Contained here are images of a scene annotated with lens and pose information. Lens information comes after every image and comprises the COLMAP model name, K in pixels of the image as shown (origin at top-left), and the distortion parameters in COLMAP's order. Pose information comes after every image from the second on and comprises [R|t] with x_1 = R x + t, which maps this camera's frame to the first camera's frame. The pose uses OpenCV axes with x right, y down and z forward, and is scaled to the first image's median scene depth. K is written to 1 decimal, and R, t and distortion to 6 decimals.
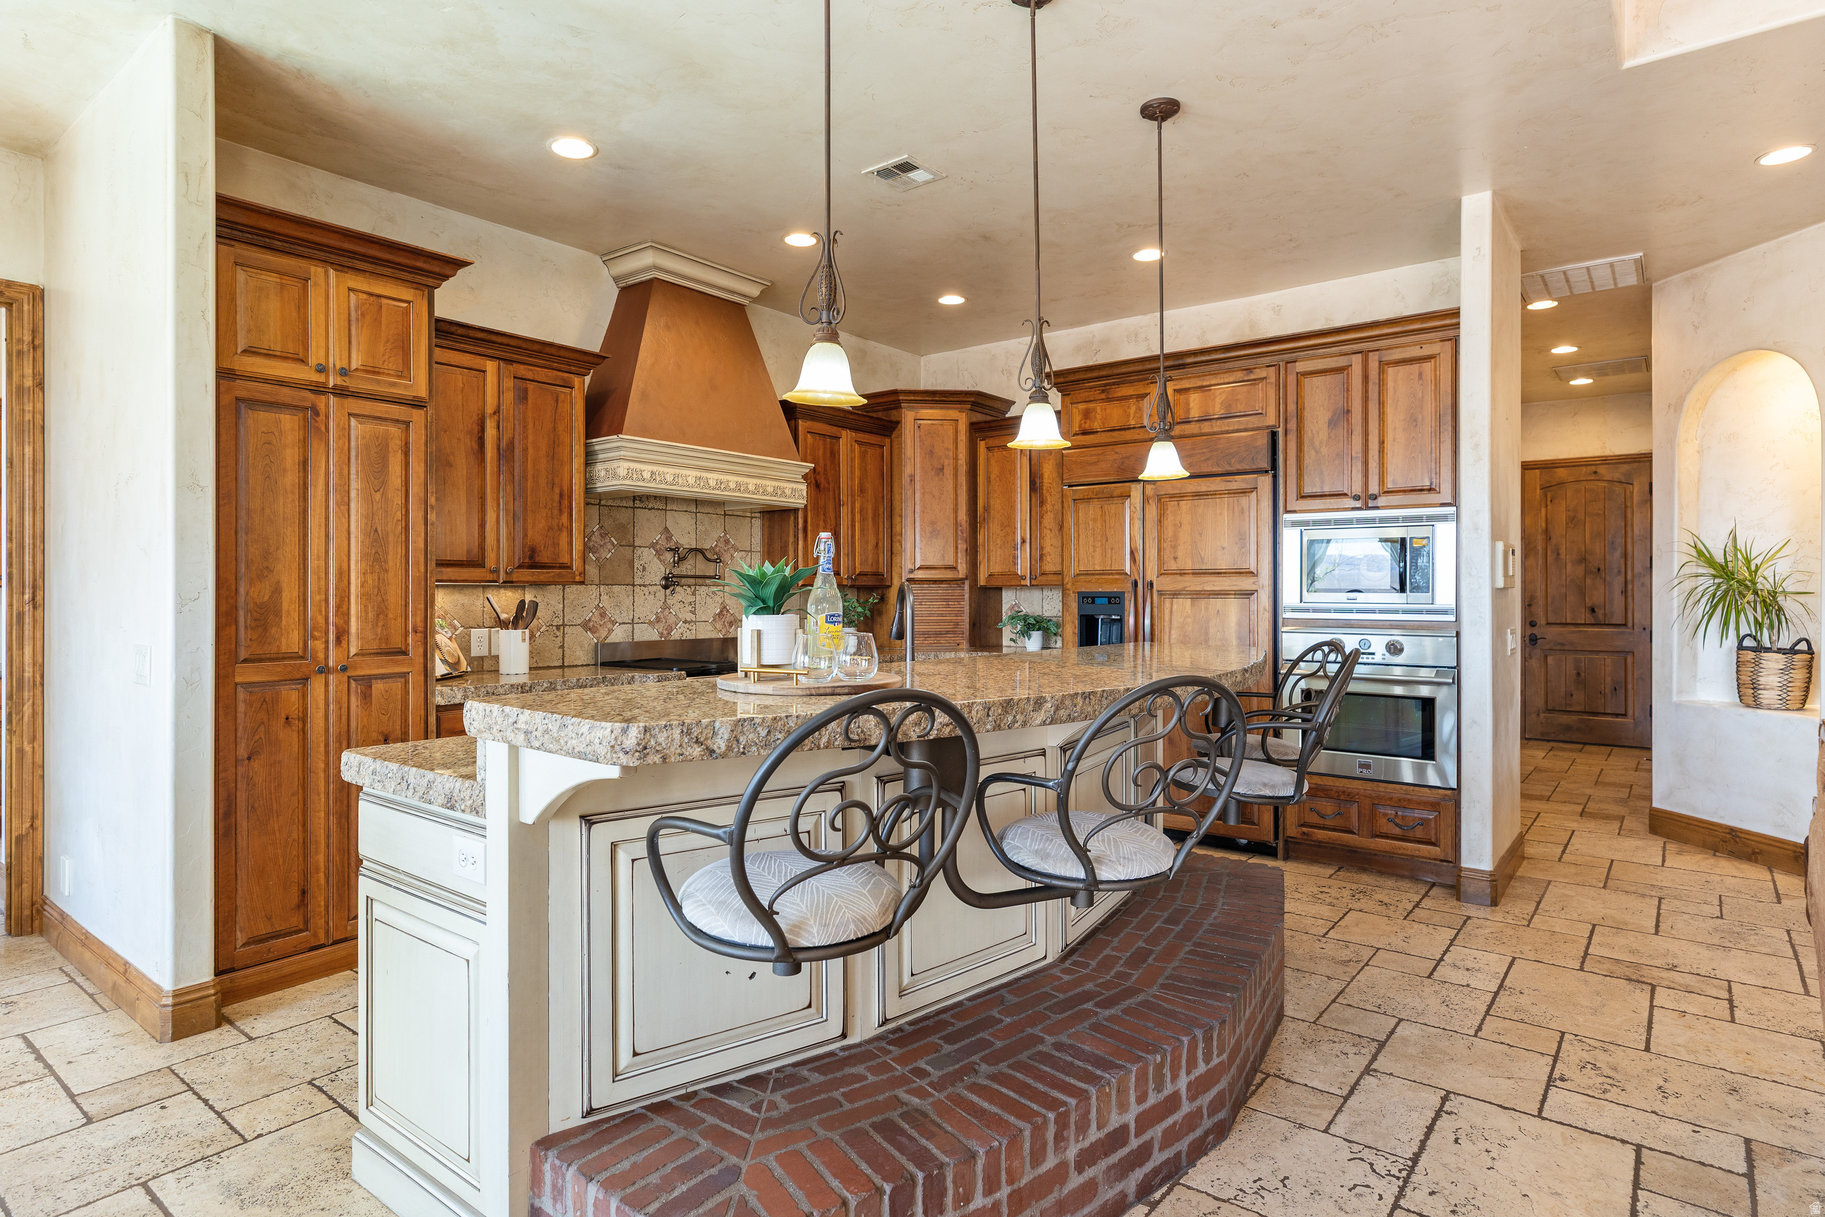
lens RADIAL K [[978.7, 0, 914.0], [0, 978.7, 594.2], [0, 0, 1]] dist [-0.001543, -0.002113]
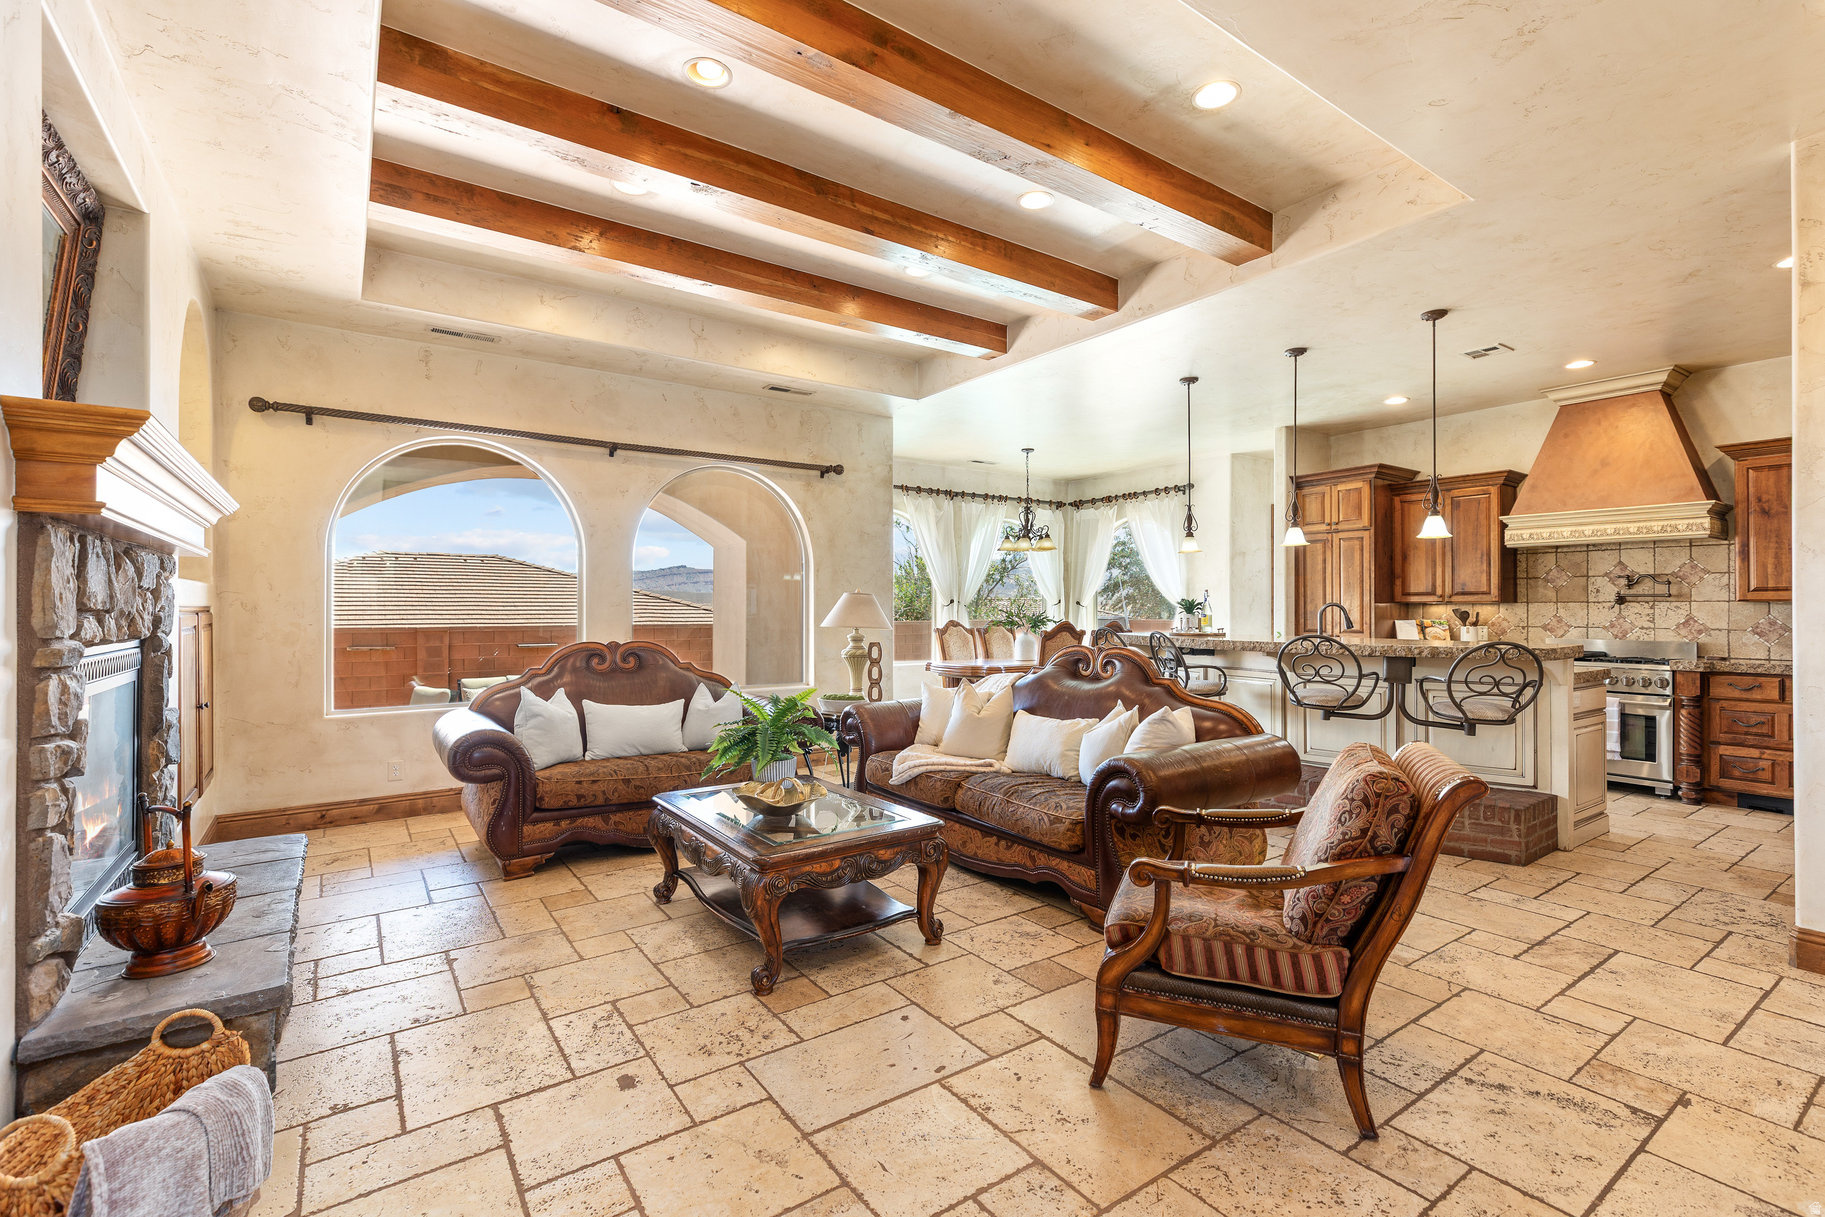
lens RADIAL K [[824.2, 0, 927.8], [0, 824.2, 605.0], [0, 0, 1]] dist [0.008452, -0.000859]
pose [[-0.276100, -0.004078, -0.961120, 1.383920], [0.000856, 0.999990, -0.004489, 0.000032], [0.961128, -0.002063, -0.276094, 0.421135]]
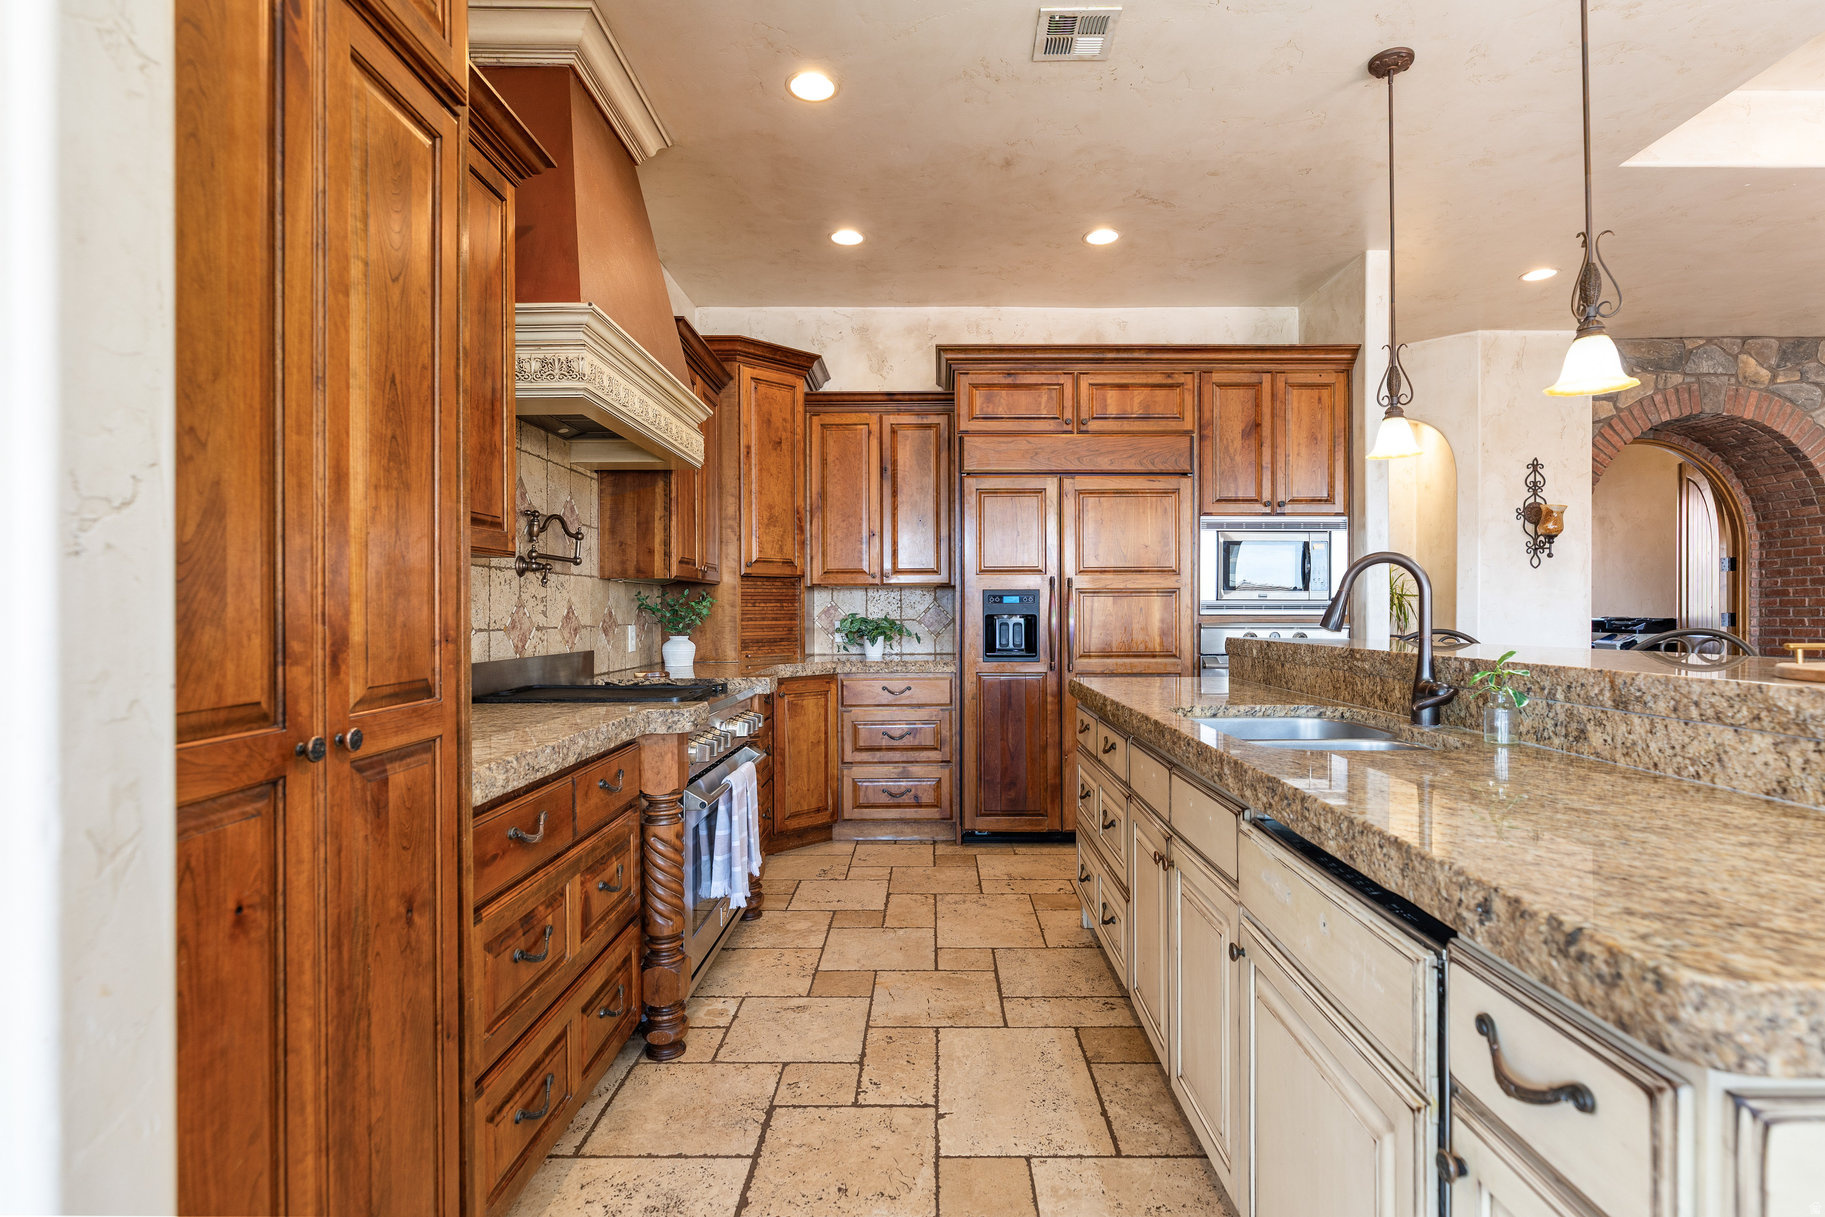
lens RADIAL K [[886.1, 0, 927.3], [0, 886.1, 612.1], [0, 0, 1]] dist [-0.003420, -0.000545]
pose [[0.786362, -0.002189, 0.617762, -0.464429], [0.002345, 0.999997, 0.000557, 0.021294], [-0.617762, 0.001011, 0.786365, 0.456659]]
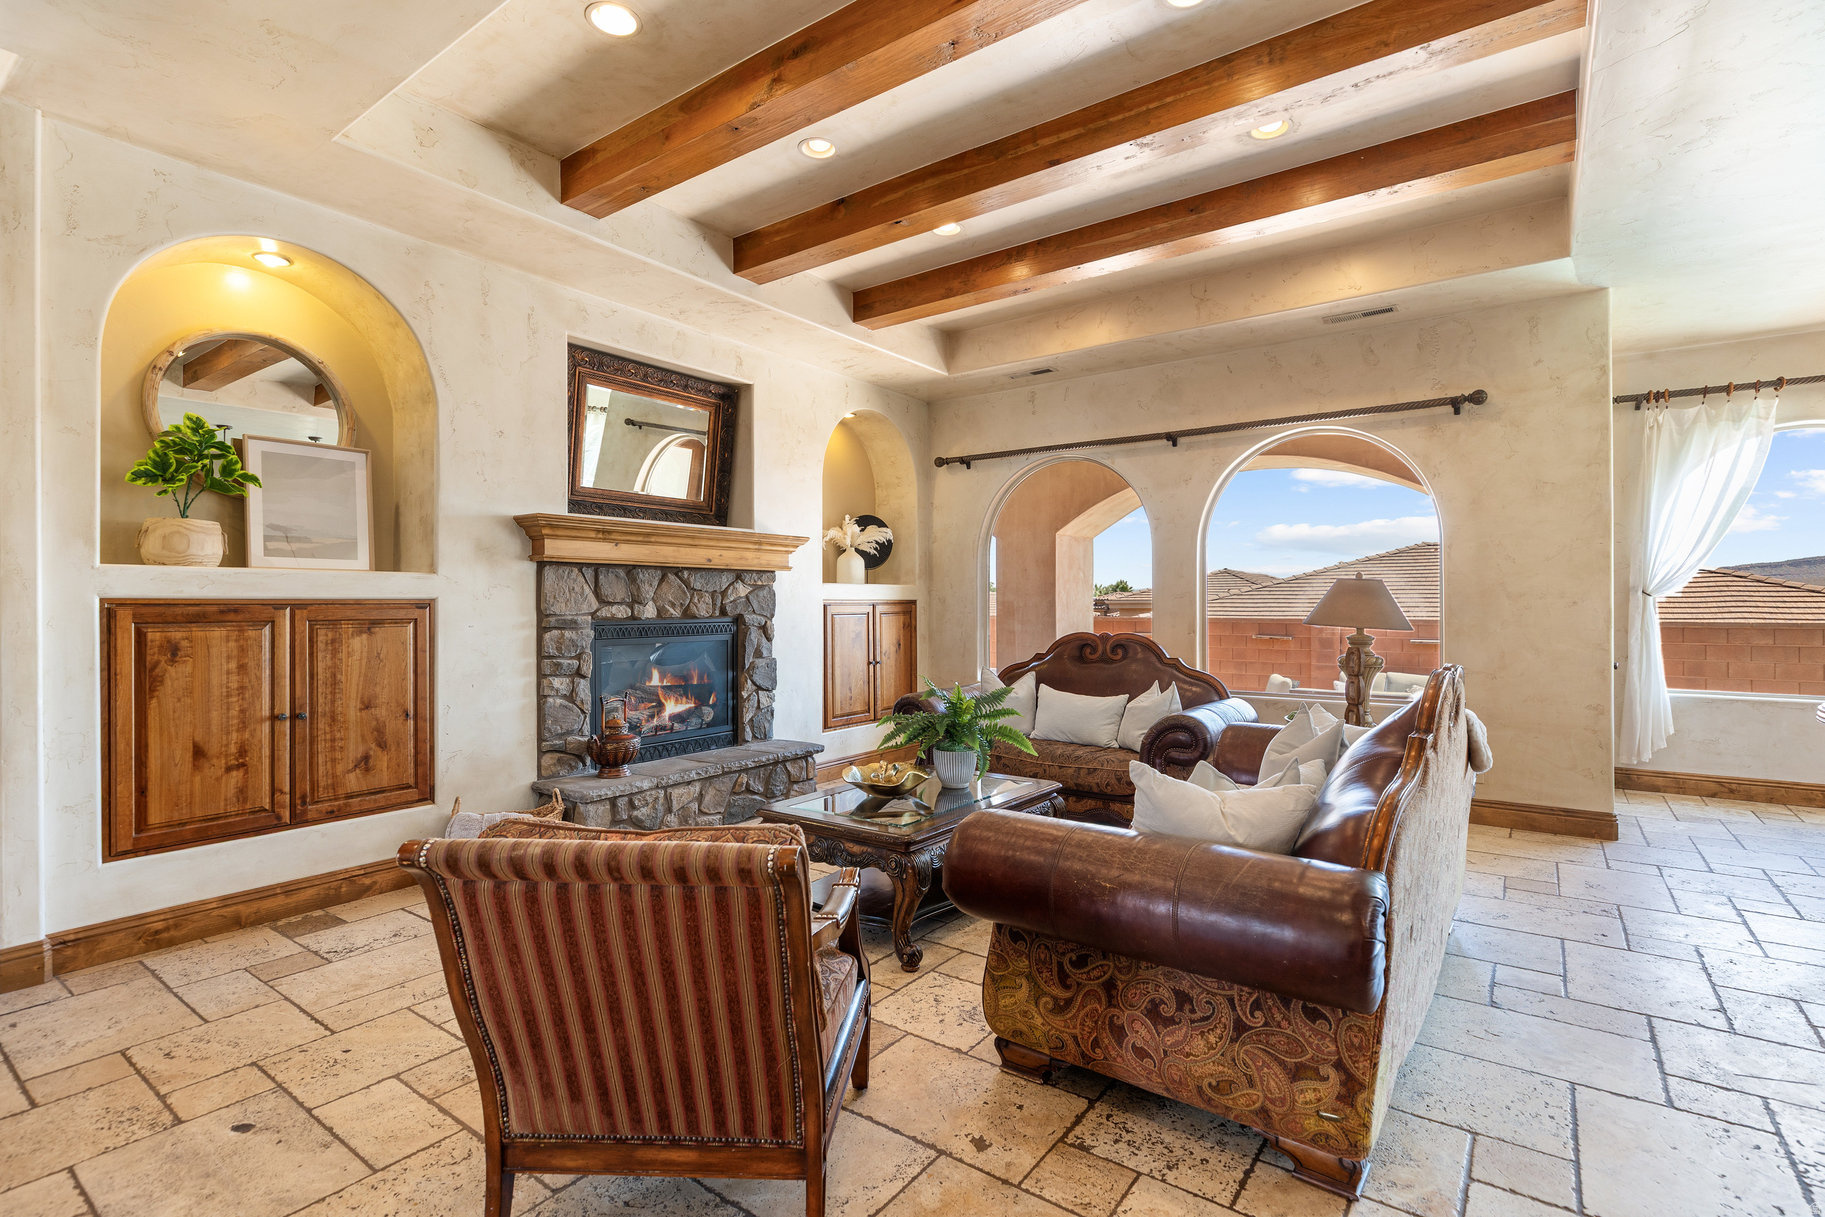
lens RADIAL K [[858.1, 0, 918.9], [0, 858.1, 600.2], [0, 0, 1]] dist [-0.007244, 0.000964]
pose [[-0.999191, 0.001517, -0.040193, 0.709207], [0.001693, 0.999989, -0.004336, 0.003657], [0.040186, -0.004400, -0.999183, 0.903437]]
